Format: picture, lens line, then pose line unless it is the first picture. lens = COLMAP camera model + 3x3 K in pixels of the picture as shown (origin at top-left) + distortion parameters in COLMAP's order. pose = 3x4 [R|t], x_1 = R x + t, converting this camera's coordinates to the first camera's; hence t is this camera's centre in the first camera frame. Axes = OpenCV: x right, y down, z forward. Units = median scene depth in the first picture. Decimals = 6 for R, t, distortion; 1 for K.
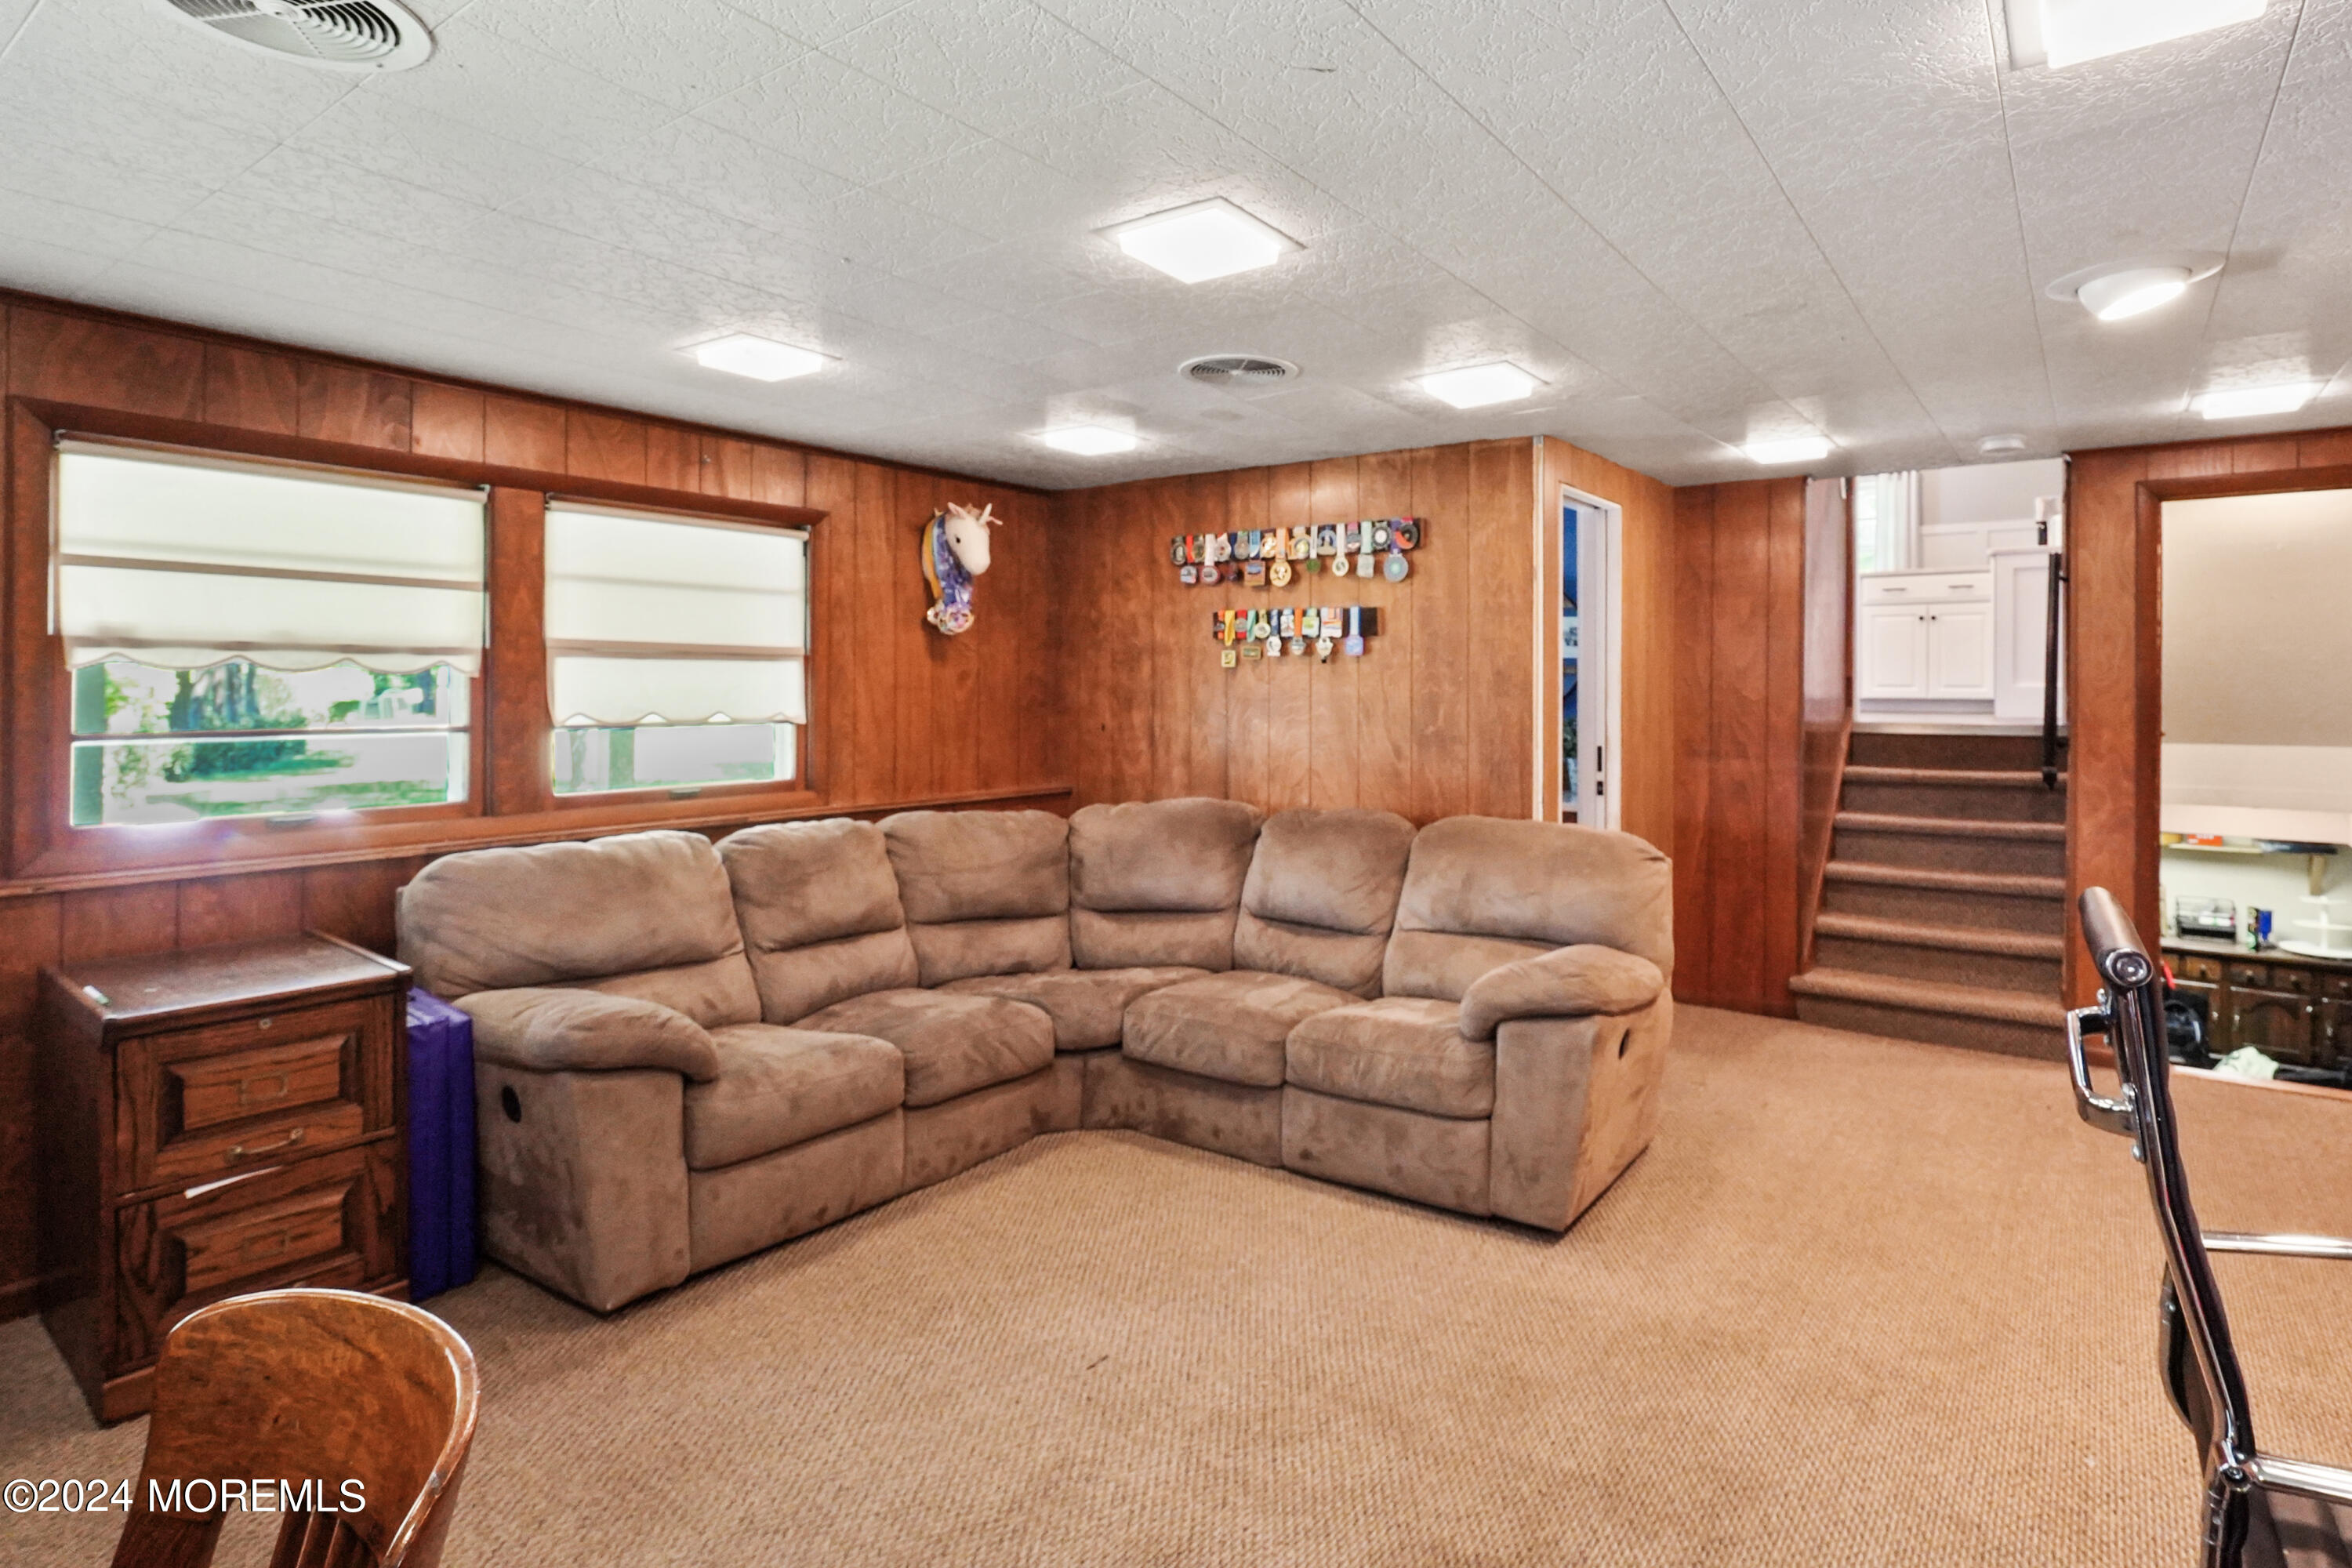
lens RADIAL K [[1205.4, 0, 1204.7], [0, 1205.4, 698.9], [0, 0, 1]] dist [0.001710, 0.000148]
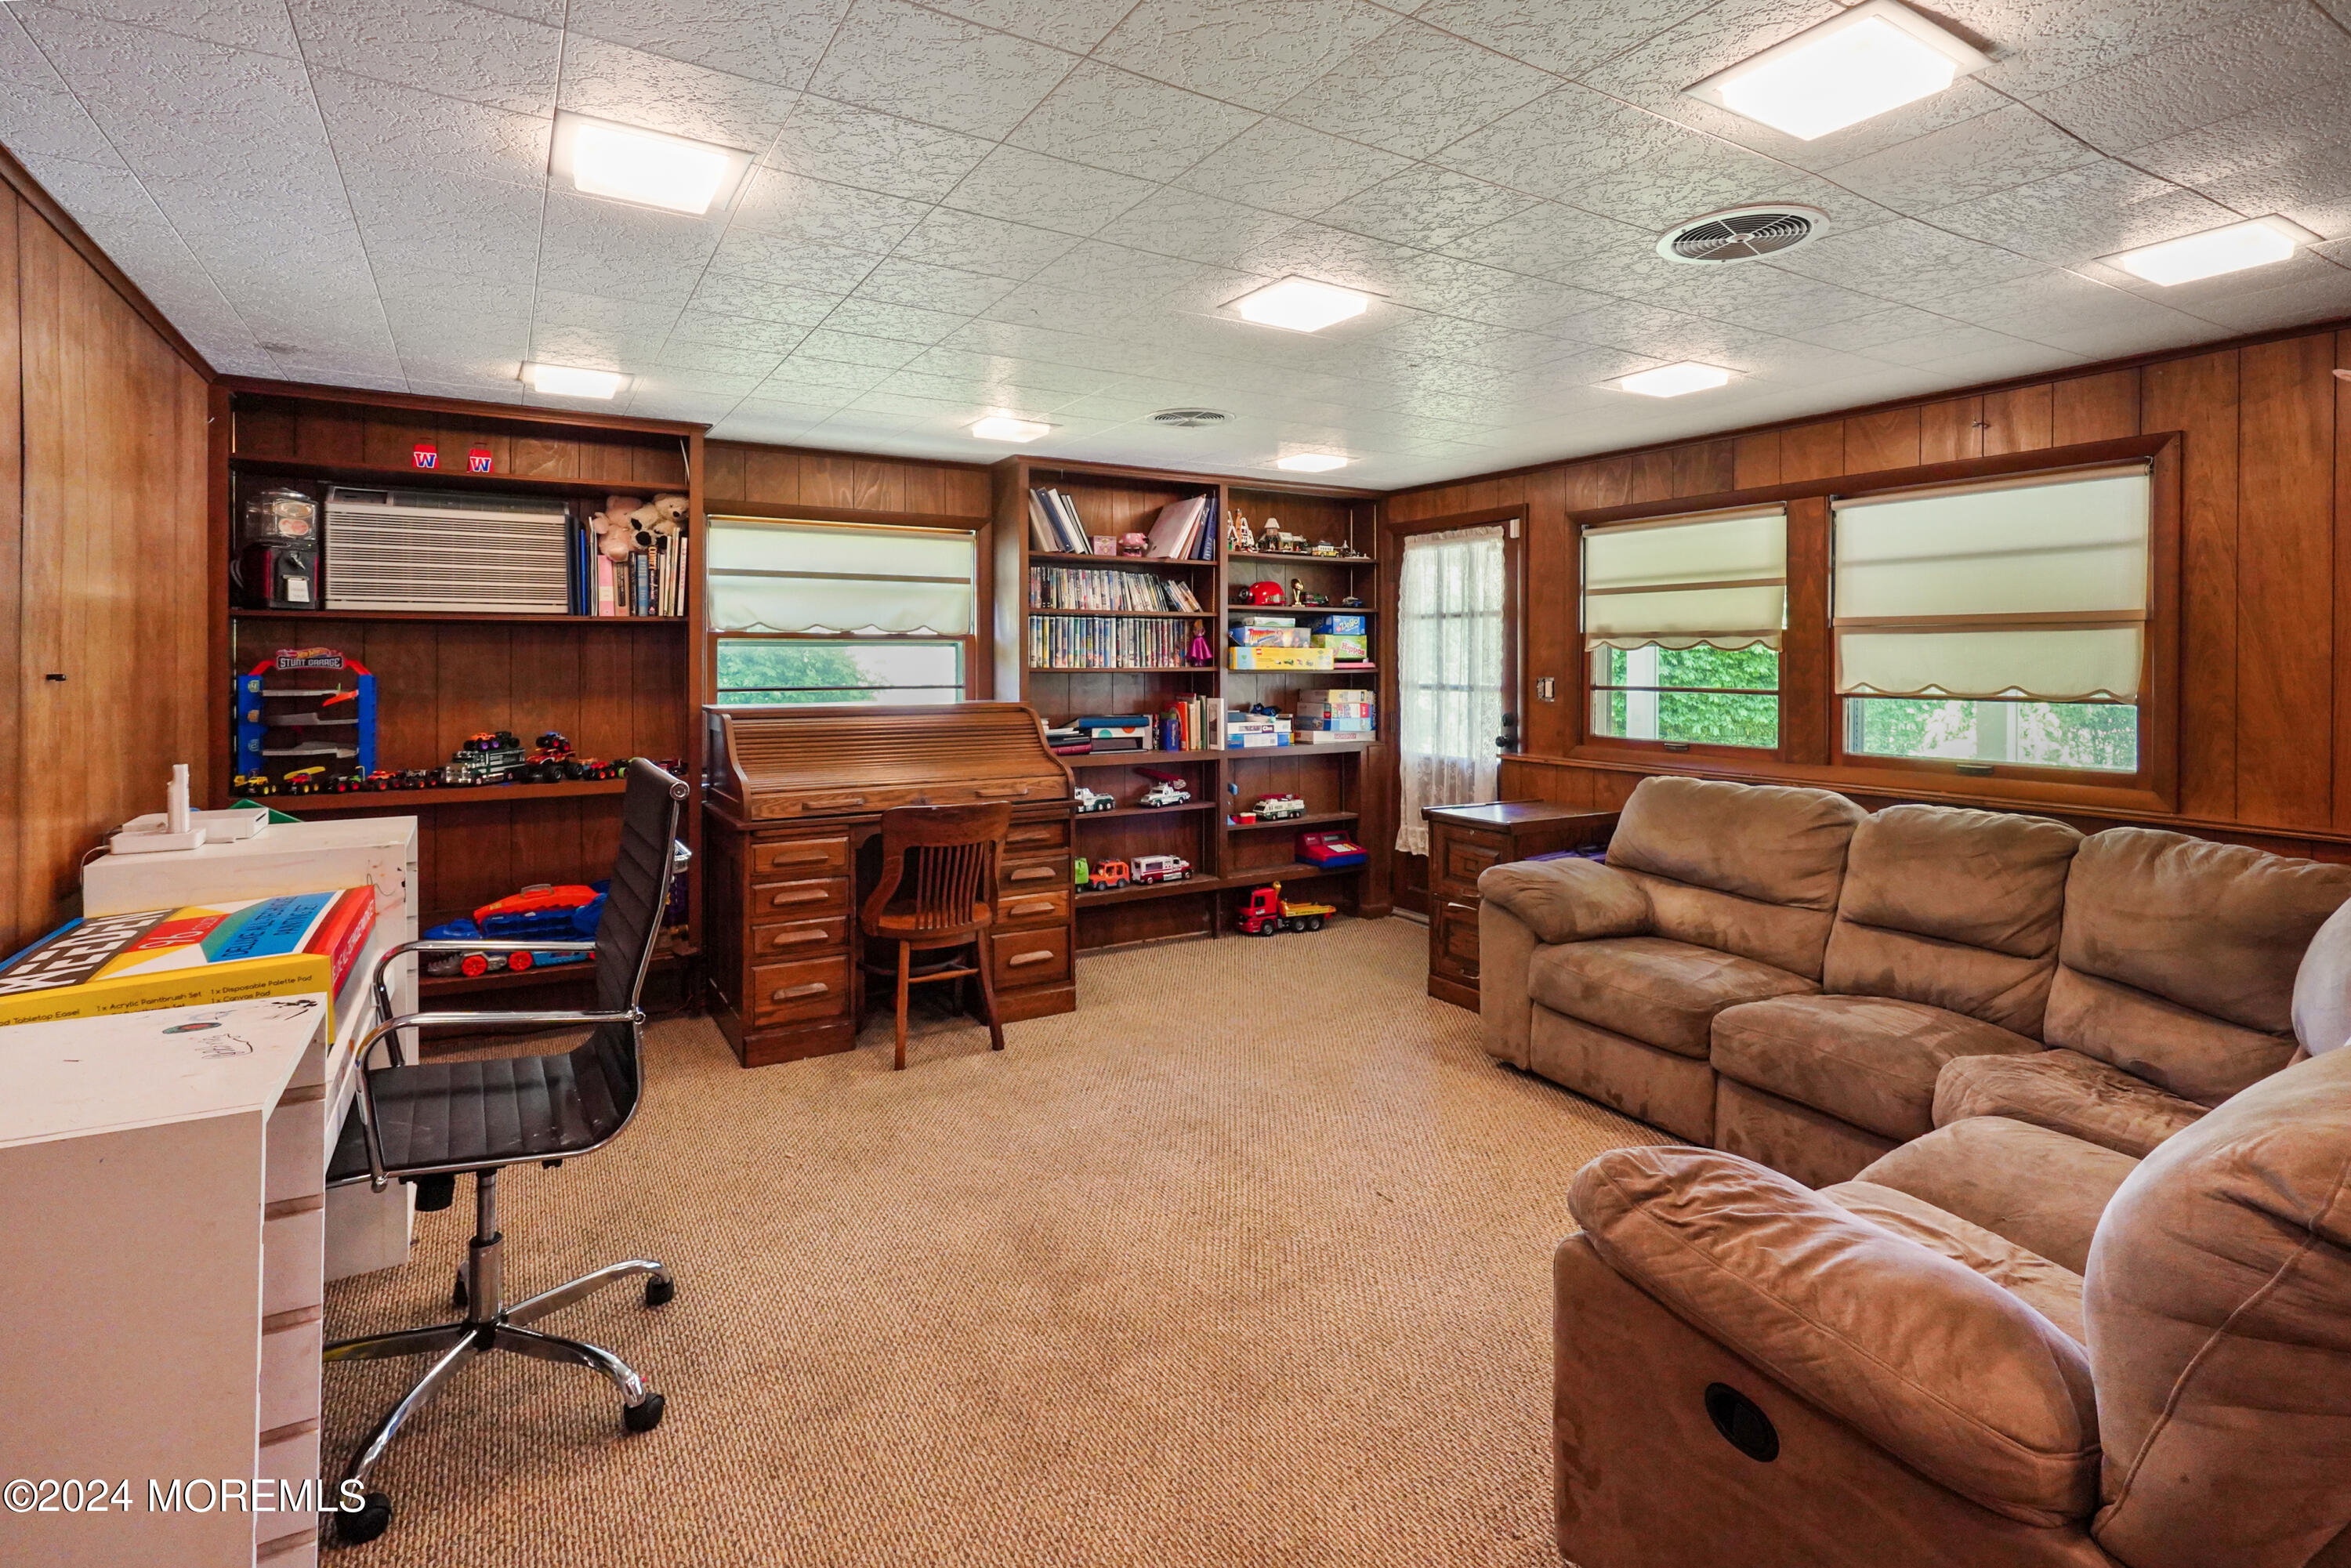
lens RADIAL K [[1141.6, 0, 1172.5], [0, 1141.6, 662.7], [0, 0, 1]] dist [-0.002294, 0.002990]
pose [[-0.405126, 0.000062, -0.914261, 0.727531], [-0.009674, 0.999944, 0.004354, -0.005342], [0.914210, 0.010608, -0.405103, 0.854945]]
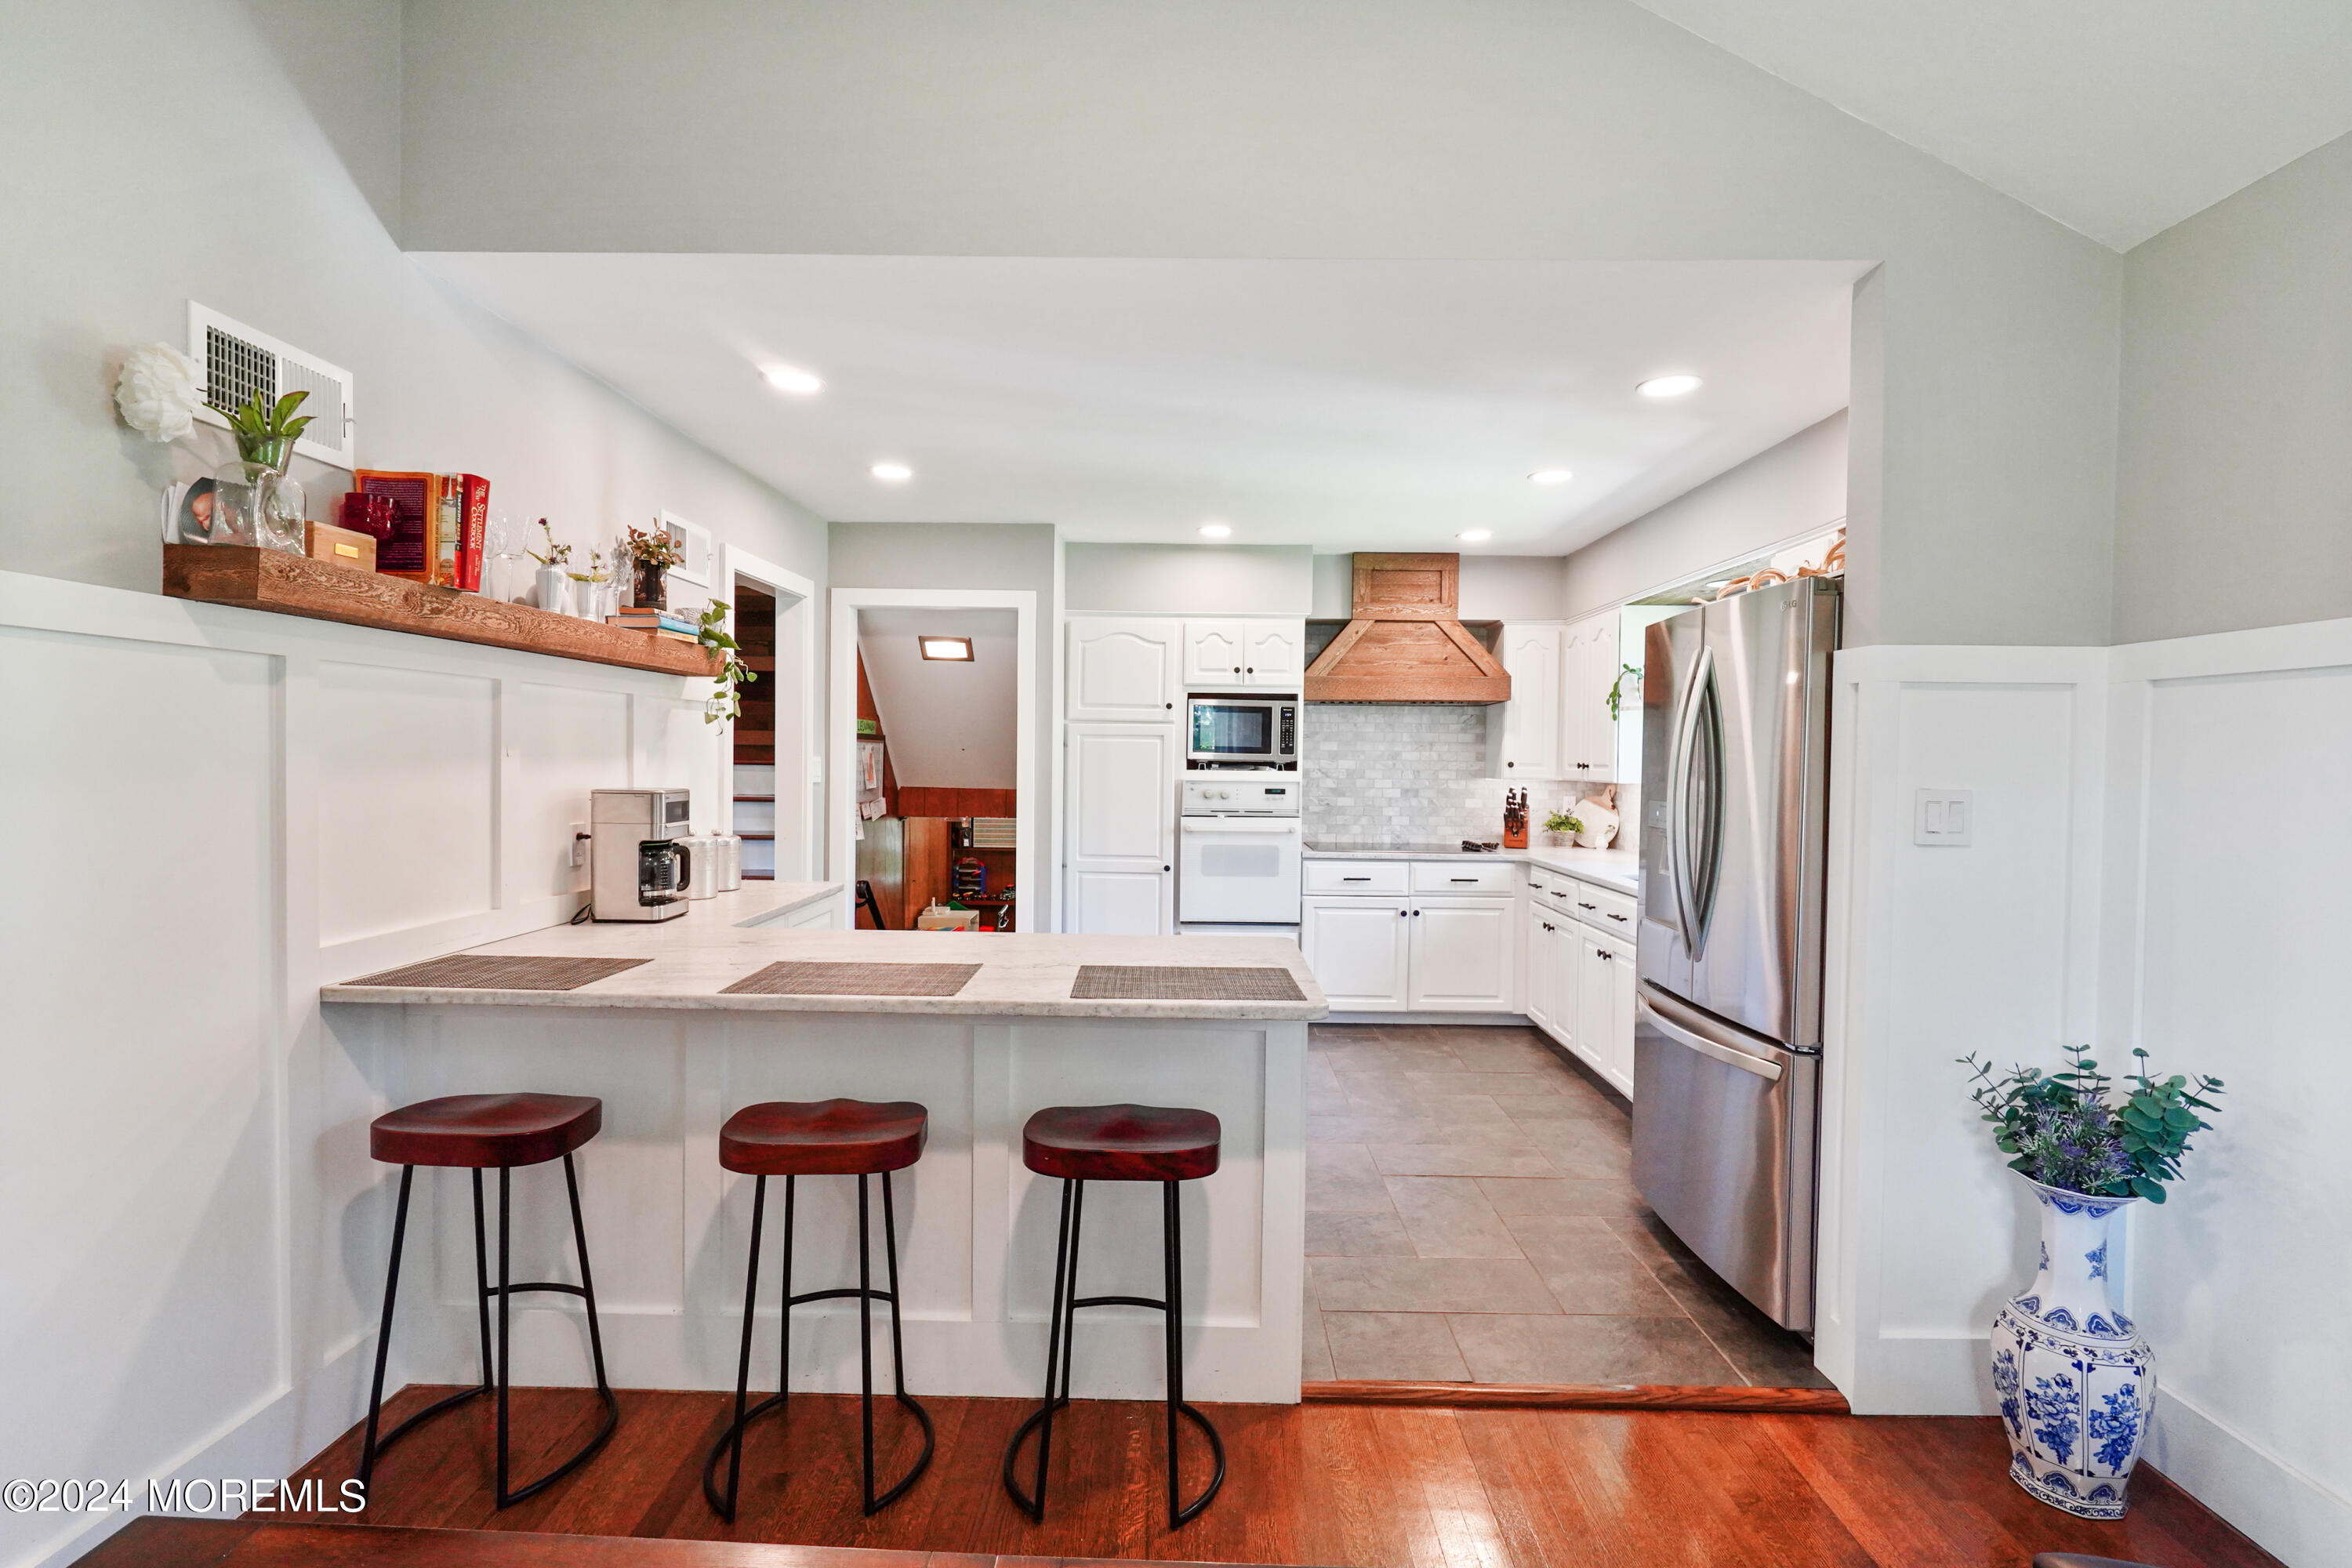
lens RADIAL K [[1099.6, 0, 1164.3], [0, 1099.6, 778.1], [0, 0, 1]] dist [-0.001476, 0.000948]
pose [[-0.832316, 0.002031, -0.554298, 1.550751], [-0.017437, 0.999402, 0.029844, -0.388017], [0.554027, 0.034505, -0.831783, 3.038690]]
